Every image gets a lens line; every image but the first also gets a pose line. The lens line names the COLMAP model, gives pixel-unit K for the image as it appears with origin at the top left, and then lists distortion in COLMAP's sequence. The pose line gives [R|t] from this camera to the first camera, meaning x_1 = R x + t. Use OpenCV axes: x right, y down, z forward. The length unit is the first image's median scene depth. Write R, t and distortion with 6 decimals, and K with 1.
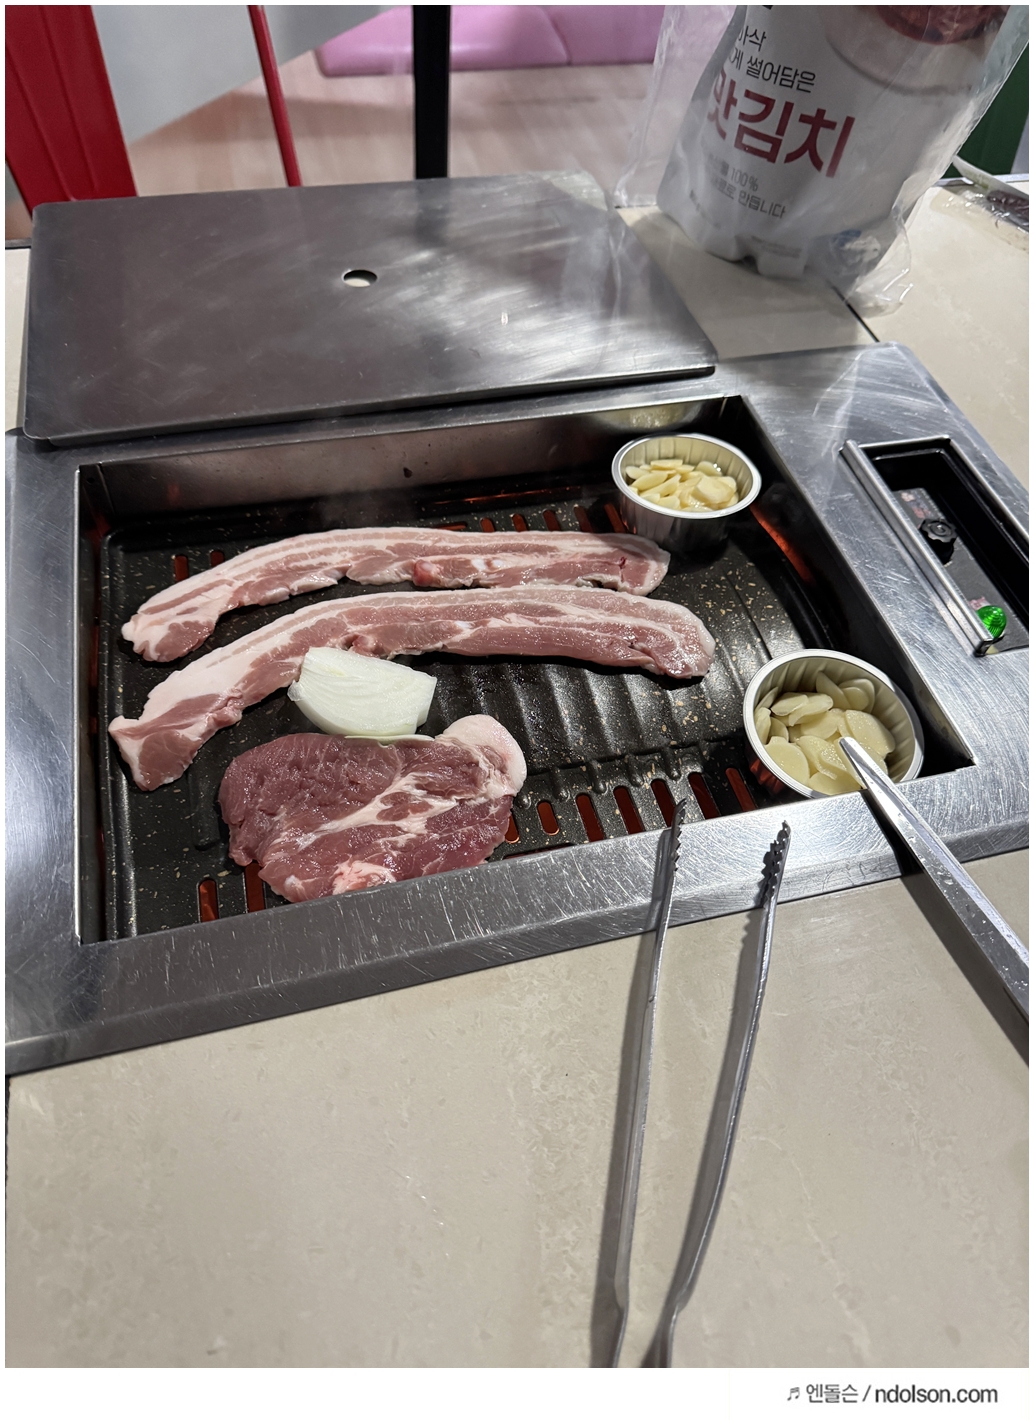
lens RADIAL K [[1017.9, 0, 519.4], [0, 1017.9, 677.0], [0, 0, 1]] dist [0.057178, -0.066413]
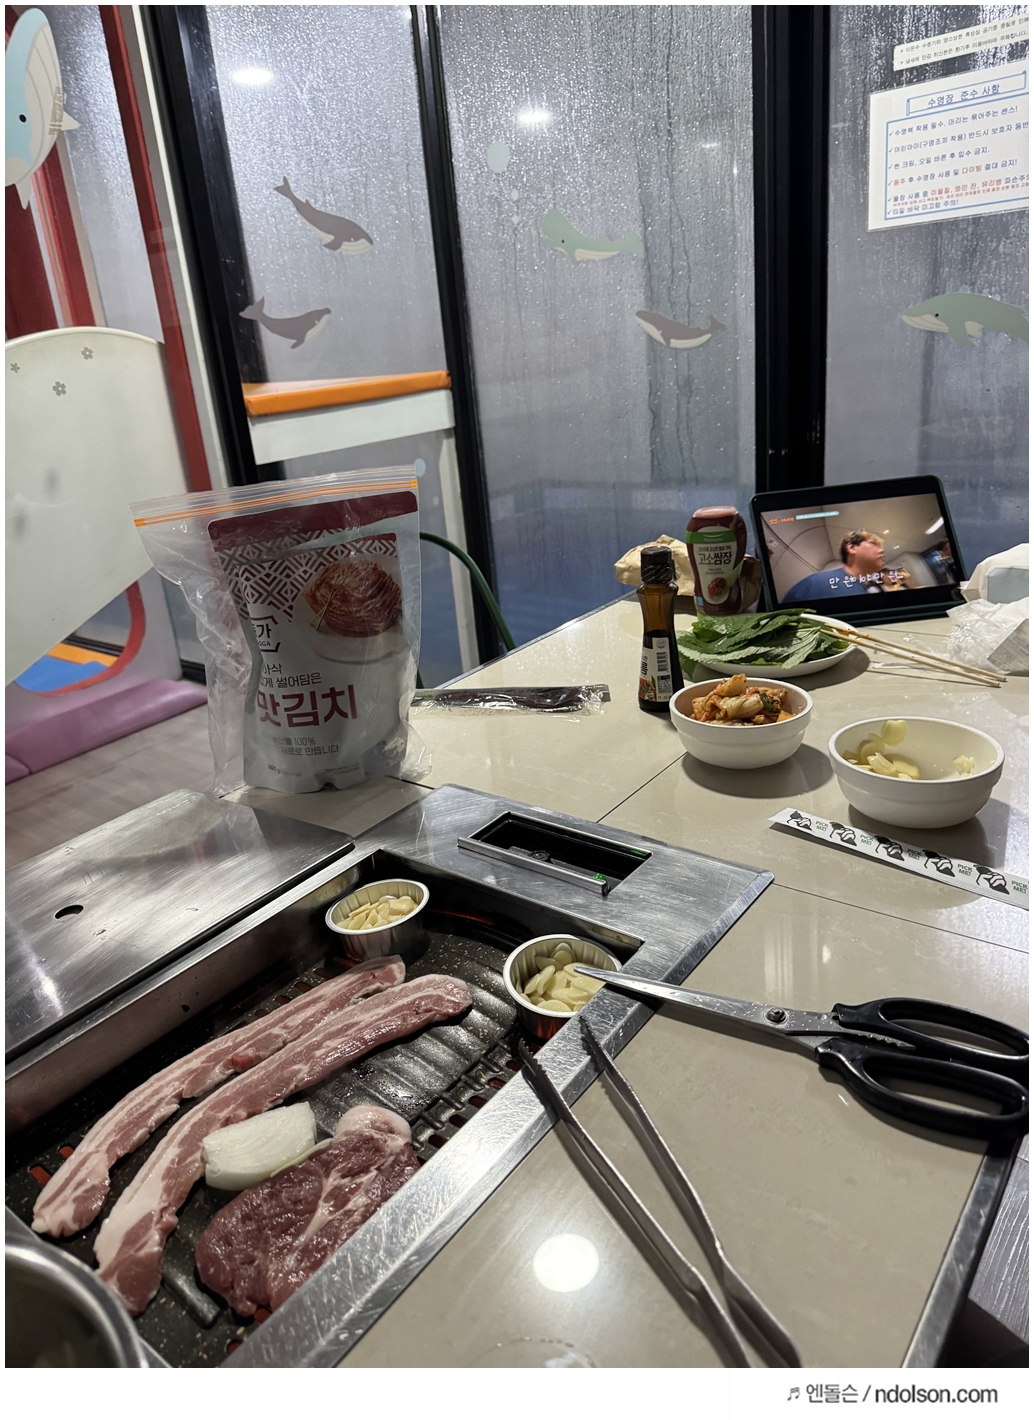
lens RADIAL K [[981.3, 0, 512.9], [0, 981.3, 682.0], [0, 0, 1]] dist [0.041603, -0.041411]
pose [[0.784105, -0.335235, 0.522299, -0.306661], [0.562925, 0.738523, -0.371078, 0.189700], [-0.261331, 0.584980, 0.767792, -0.287810]]
